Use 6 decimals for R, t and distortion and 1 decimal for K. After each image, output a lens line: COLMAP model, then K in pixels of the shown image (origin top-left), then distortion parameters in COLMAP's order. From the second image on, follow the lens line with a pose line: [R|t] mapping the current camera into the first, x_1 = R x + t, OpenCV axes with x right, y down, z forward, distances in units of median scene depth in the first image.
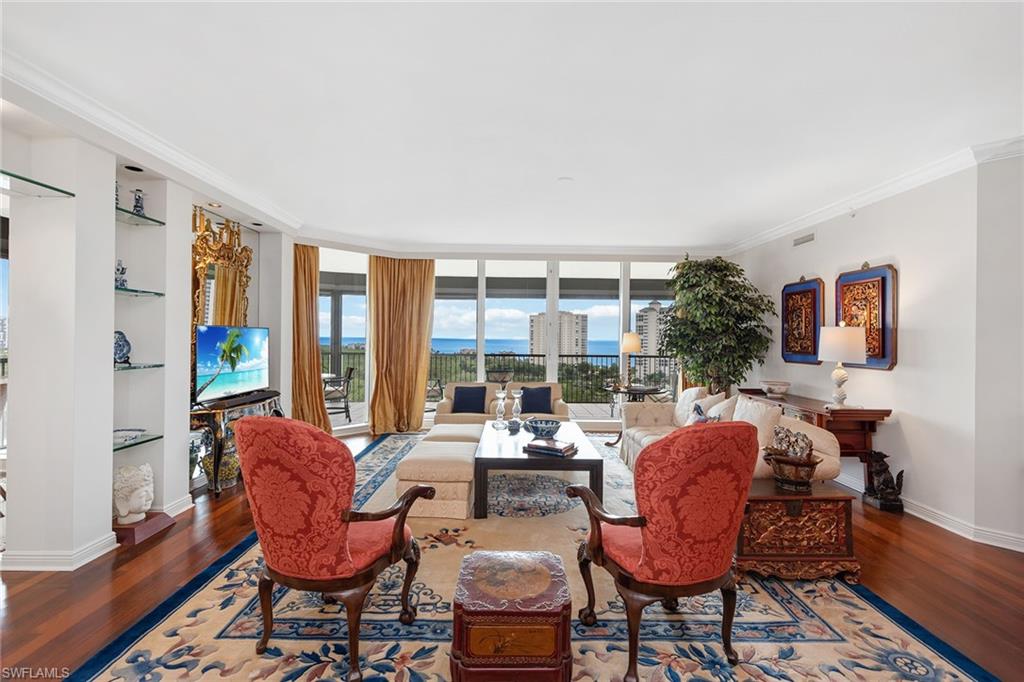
lens RADIAL K [[446.5, 0, 512.0], [0, 446.5, 341.0], [0, 0, 1]] dist [0.001391, 0.000637]
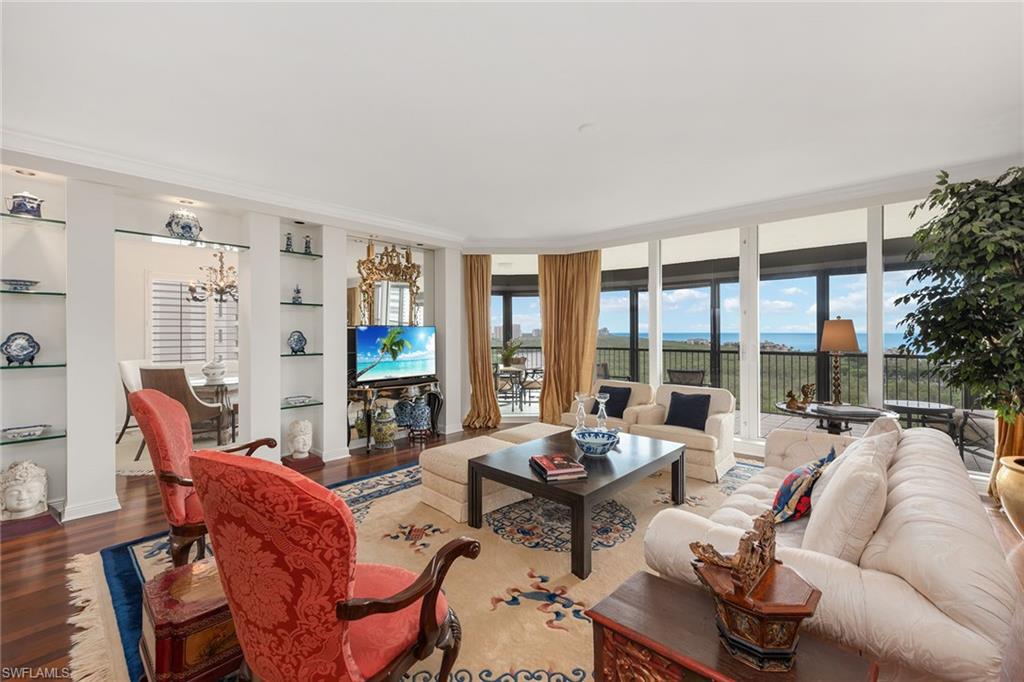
lens RADIAL K [[427.2, 0, 512.0], [0, 427.2, 341.0], [0, 0, 1]] dist [0.001707, 0.000130]
pose [[0.734746, 0.009751, -0.678272, 0.447489], [0.001291, 0.999875, 0.015774, -0.007426], [0.678341, -0.012466, 0.734642, 0.296574]]
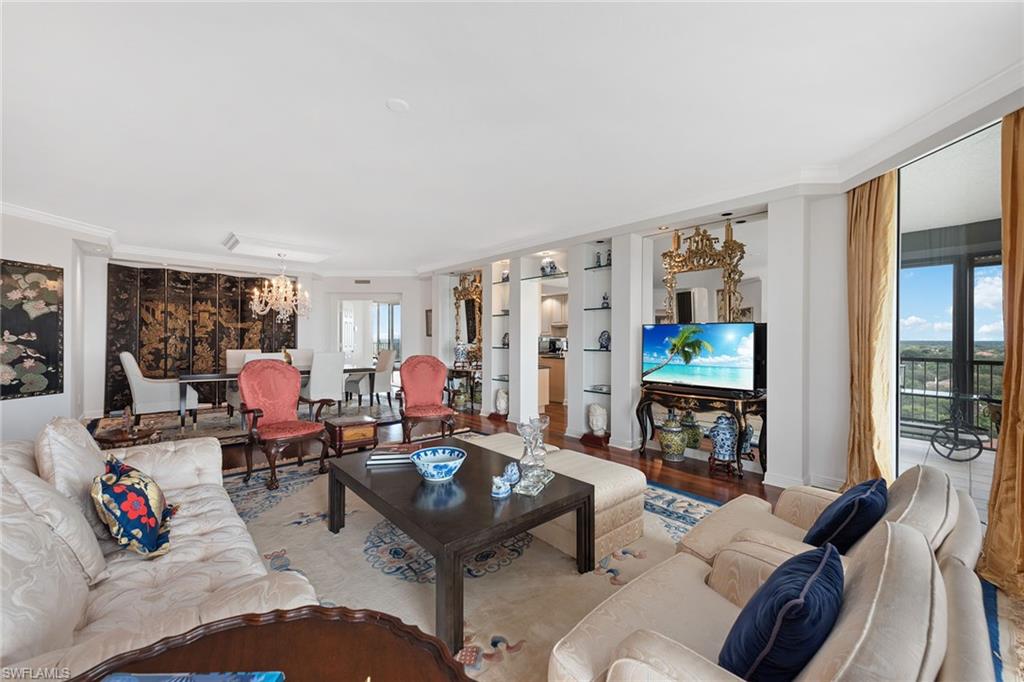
lens RADIAL K [[394.4, 0, 495.9], [0, 394.4, 341.3], [0, 0, 1]] dist [-0.001016, -0.000112]
pose [[-0.756085, -0.009142, -0.654410, 0.353993], [-0.015167, 0.999879, 0.003556, 0.014075], [0.654298, 0.012614, -0.756131, 1.343492]]
